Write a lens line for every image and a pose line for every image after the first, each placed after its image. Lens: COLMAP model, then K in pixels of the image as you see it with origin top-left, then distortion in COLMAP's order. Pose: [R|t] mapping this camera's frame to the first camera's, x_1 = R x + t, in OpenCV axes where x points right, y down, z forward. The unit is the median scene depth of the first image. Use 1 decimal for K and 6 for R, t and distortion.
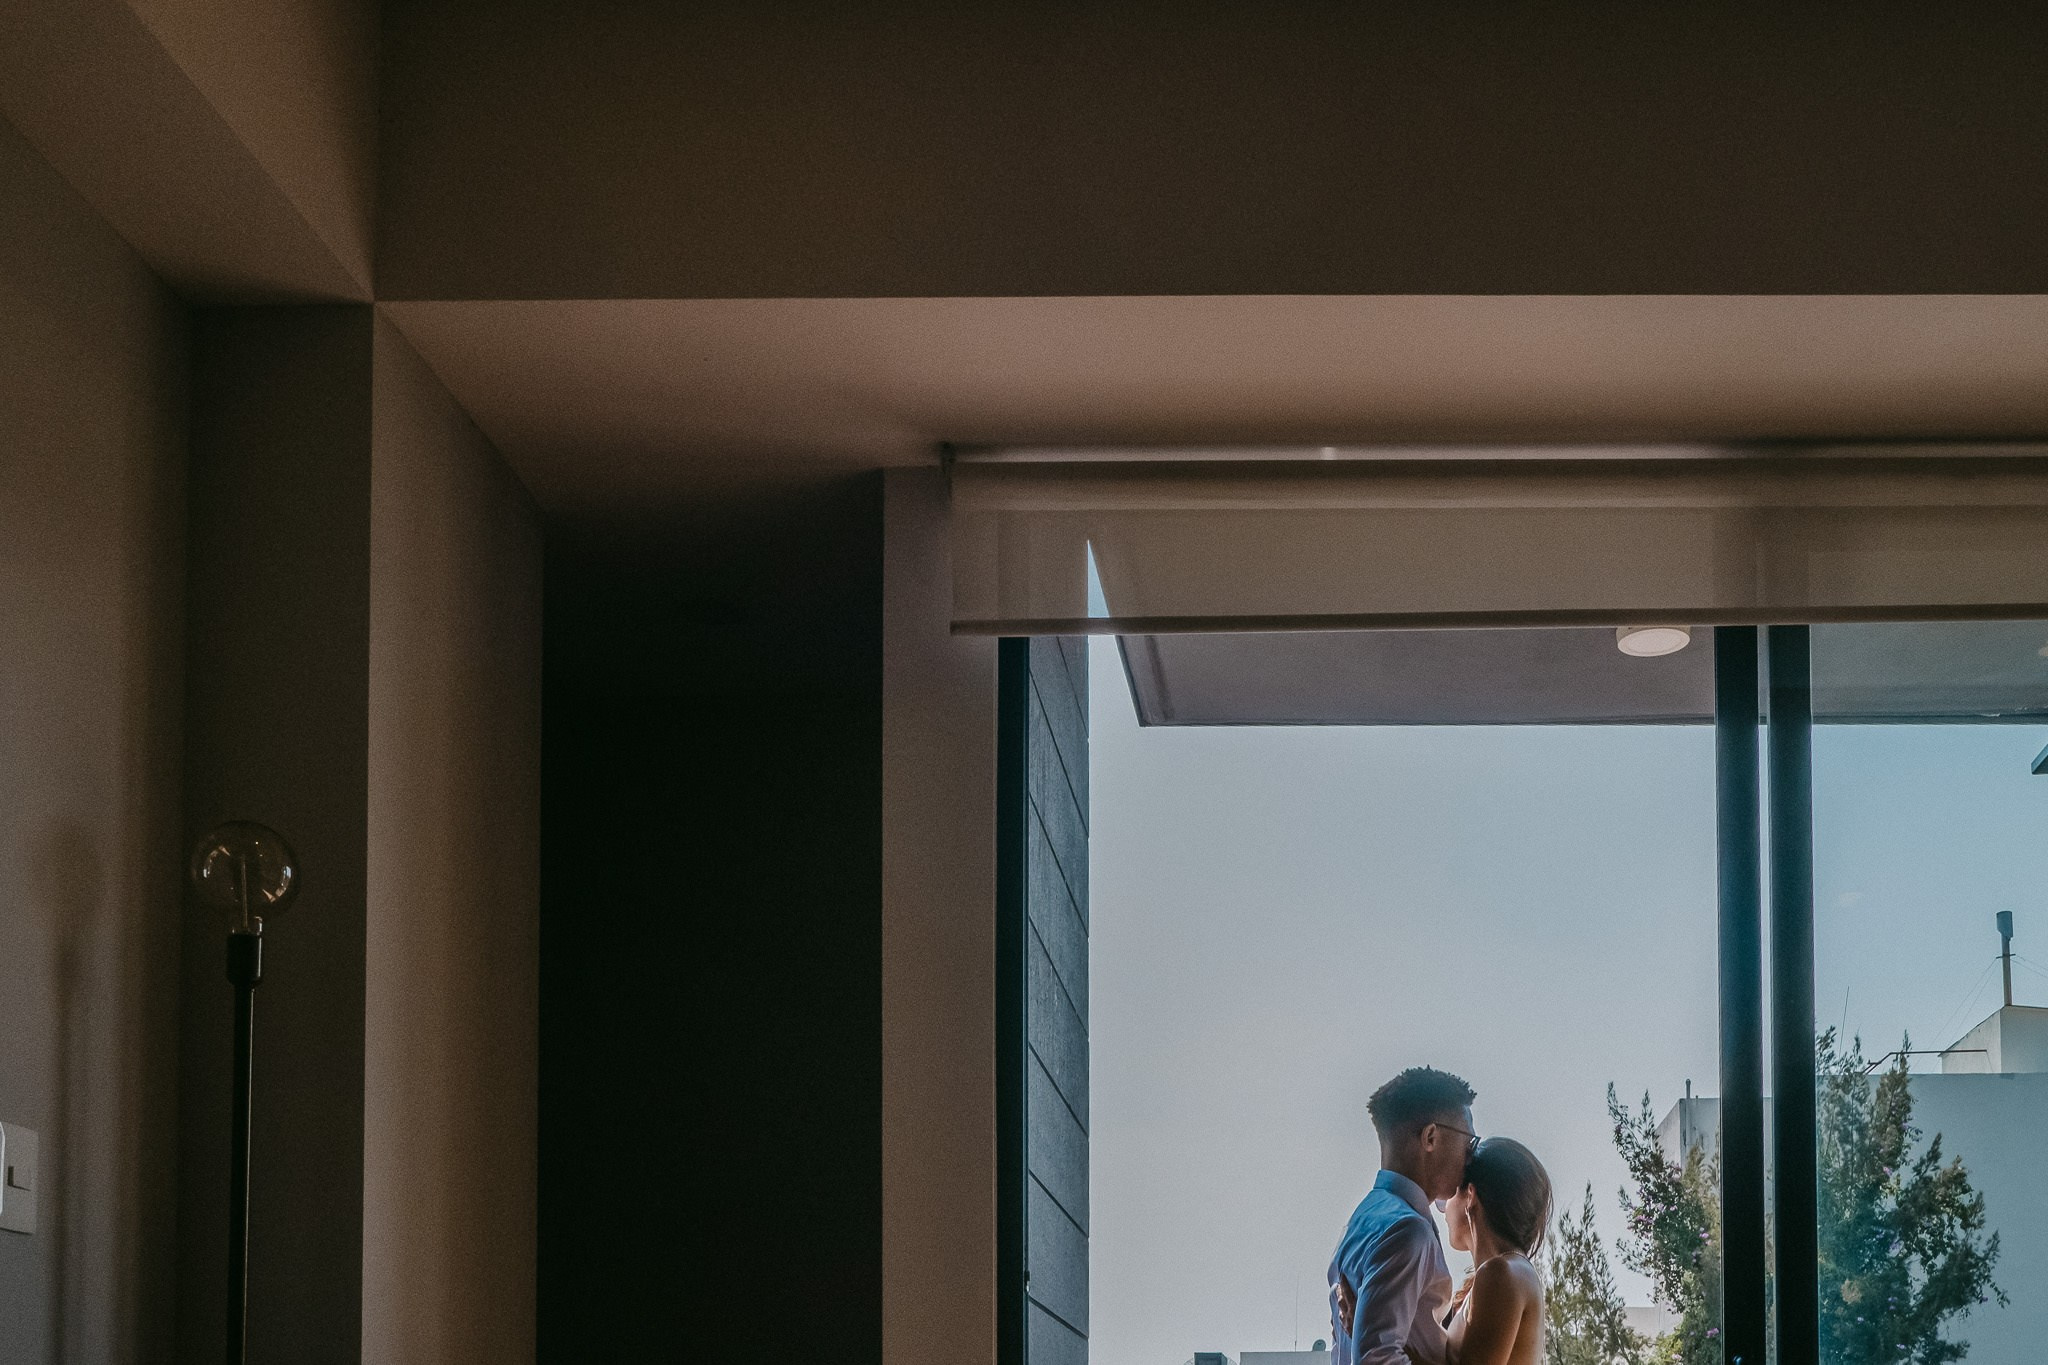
lens RADIAL K [[2588.1, 0, 1025.7], [0, 2588.1, 687.9], [0, 0, 1]] dist [-0.334742, 0.278922]
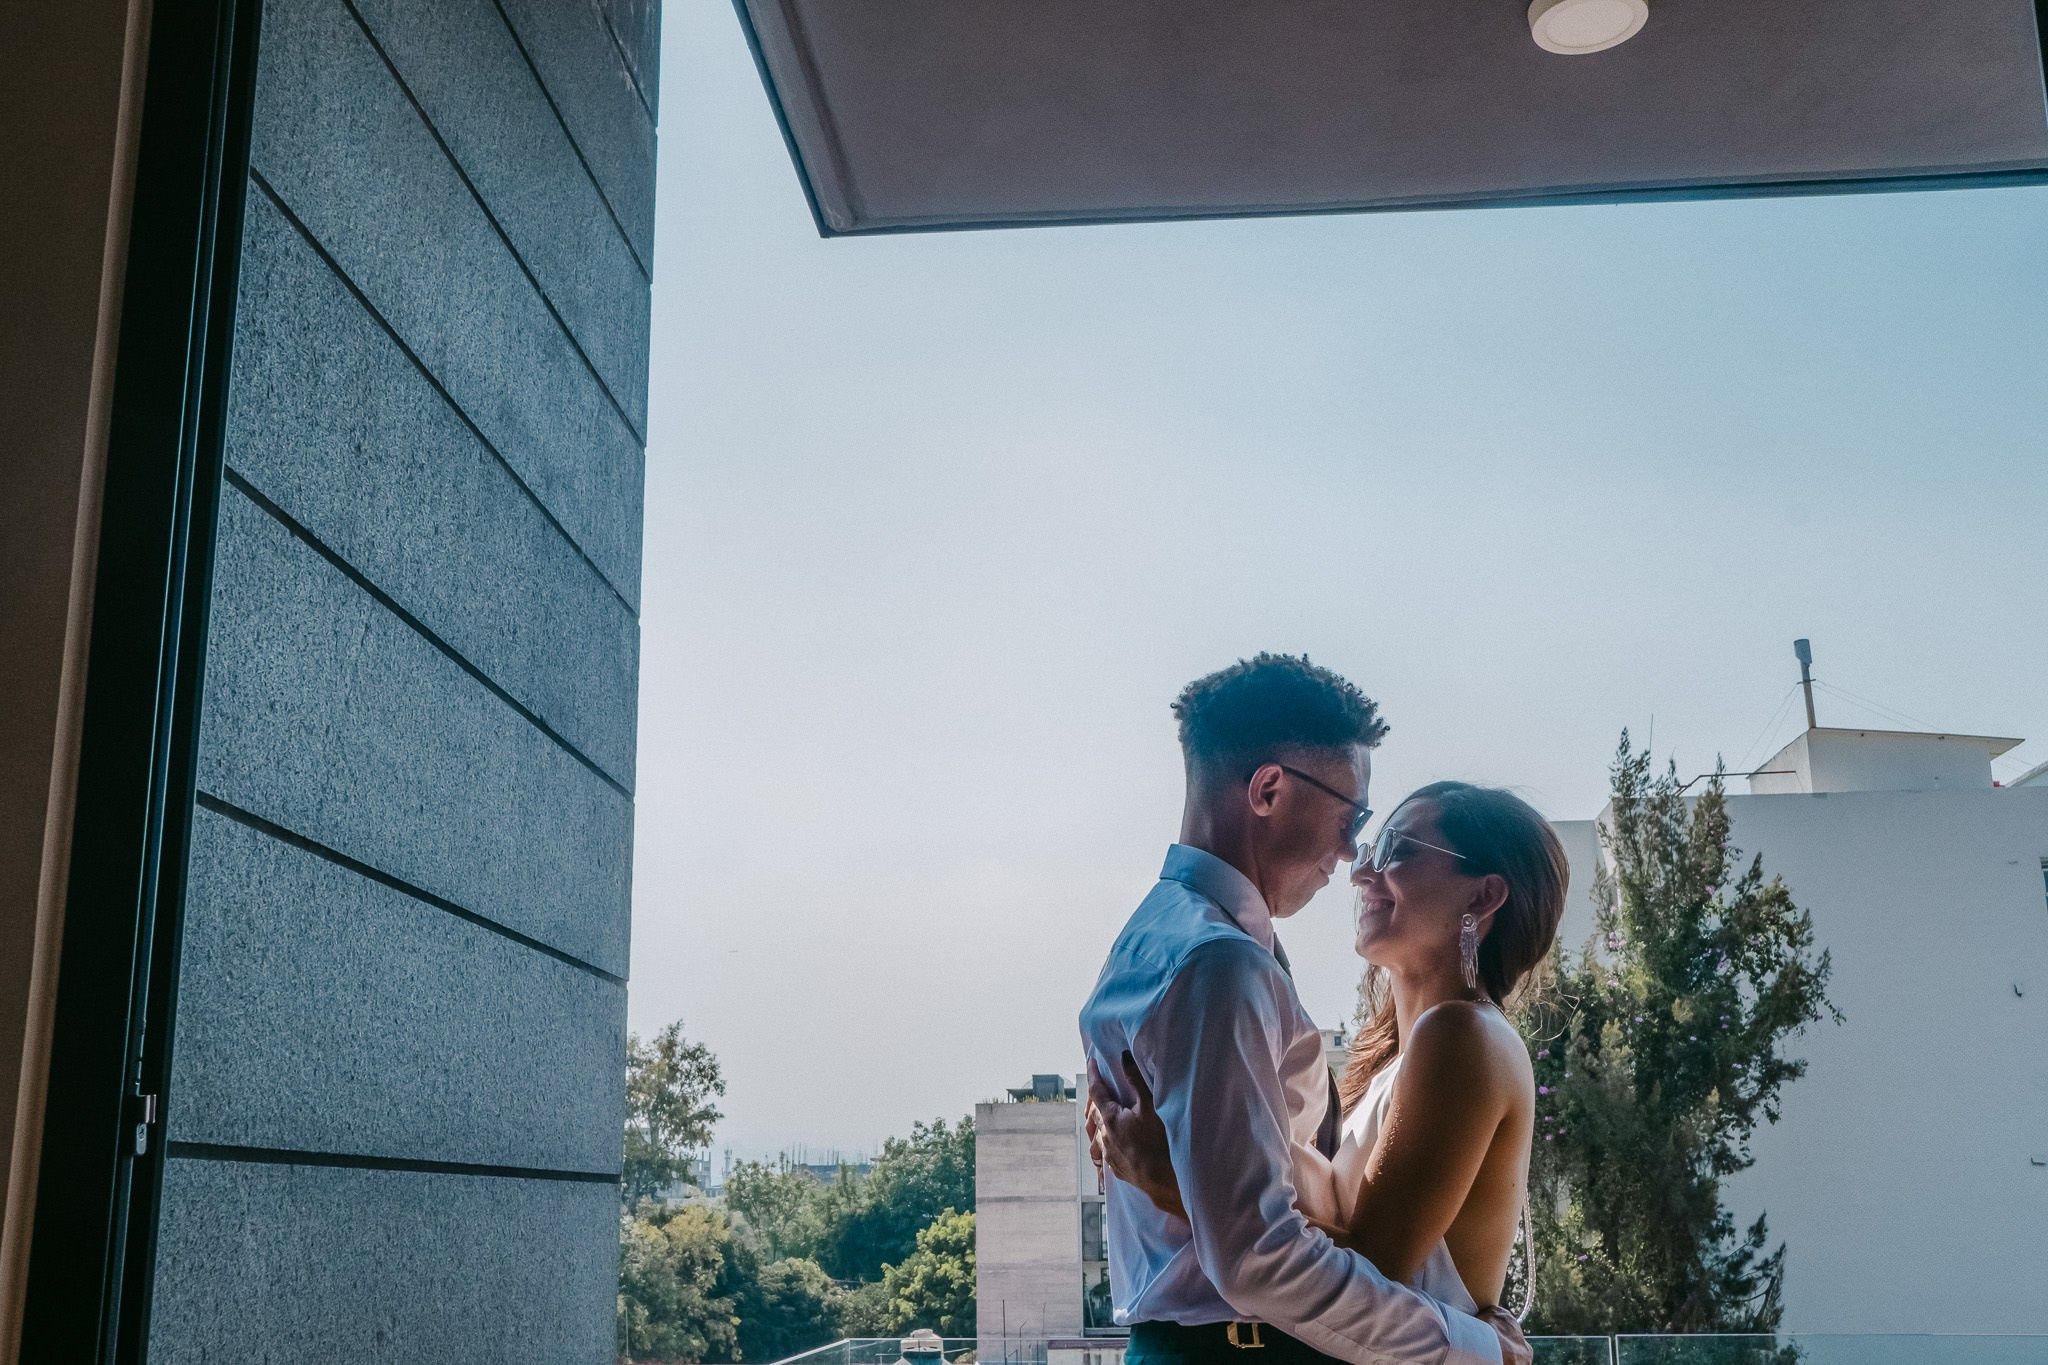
lens RADIAL K [[2120.8, 0, 997.3], [0, 2120.8, 686.2], [0, 0, 1]] dist [-0.032306, 0.022202]
pose [[0.998110, -0.042469, 0.044407, 0.020885], [0.038784, 0.995975, 0.080802, 0.030398], [-0.047660, -0.078927, 0.995740, 0.153981]]
